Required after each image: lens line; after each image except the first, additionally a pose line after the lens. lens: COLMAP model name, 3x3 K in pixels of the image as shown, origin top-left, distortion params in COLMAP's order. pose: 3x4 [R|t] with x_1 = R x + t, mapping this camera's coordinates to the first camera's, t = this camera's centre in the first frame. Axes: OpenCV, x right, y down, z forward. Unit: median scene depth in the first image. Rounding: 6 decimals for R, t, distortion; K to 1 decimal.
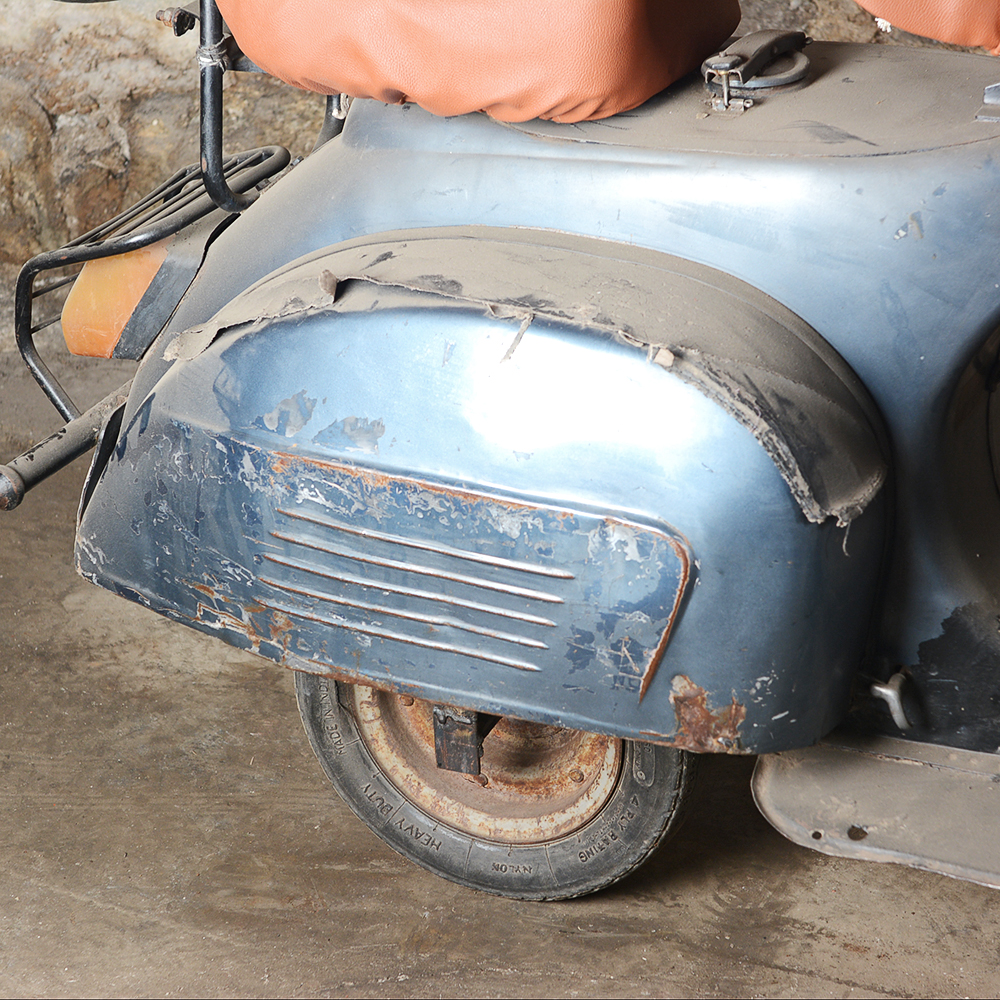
lens RADIAL K [[3019.8, 0, 500.0], [0, 3019.8, 500.0], [0, 0, 1]] dist [0.092990, 0.939648]
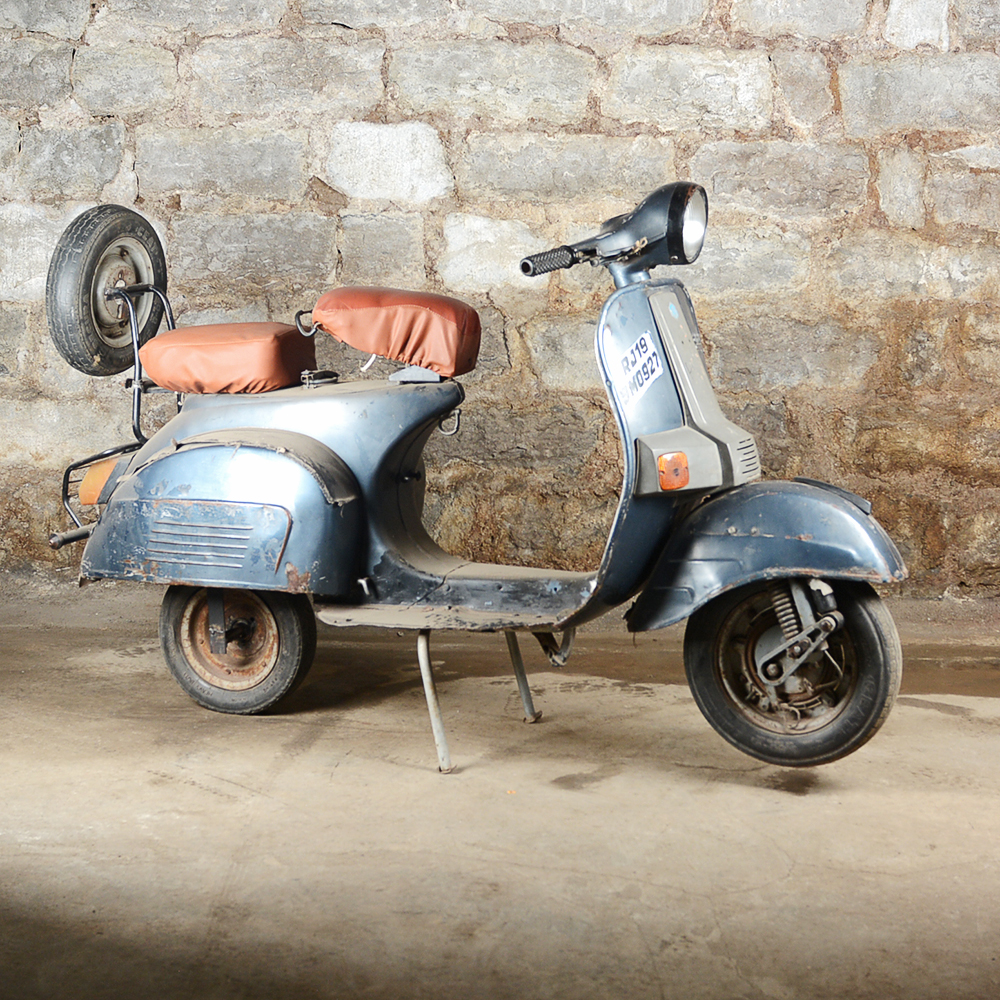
lens RADIAL K [[2239.9, 0, 458.3], [0, 2239.9, 497.4], [0, 0, 1]] dist [-0.027613, -0.020449]
pose [[0.998625, 0.010508, 0.051361, 0.108317], [0.006447, 0.947653, -0.319237, 0.673957], [-0.052027, 0.319129, 0.946282, -1.068607]]
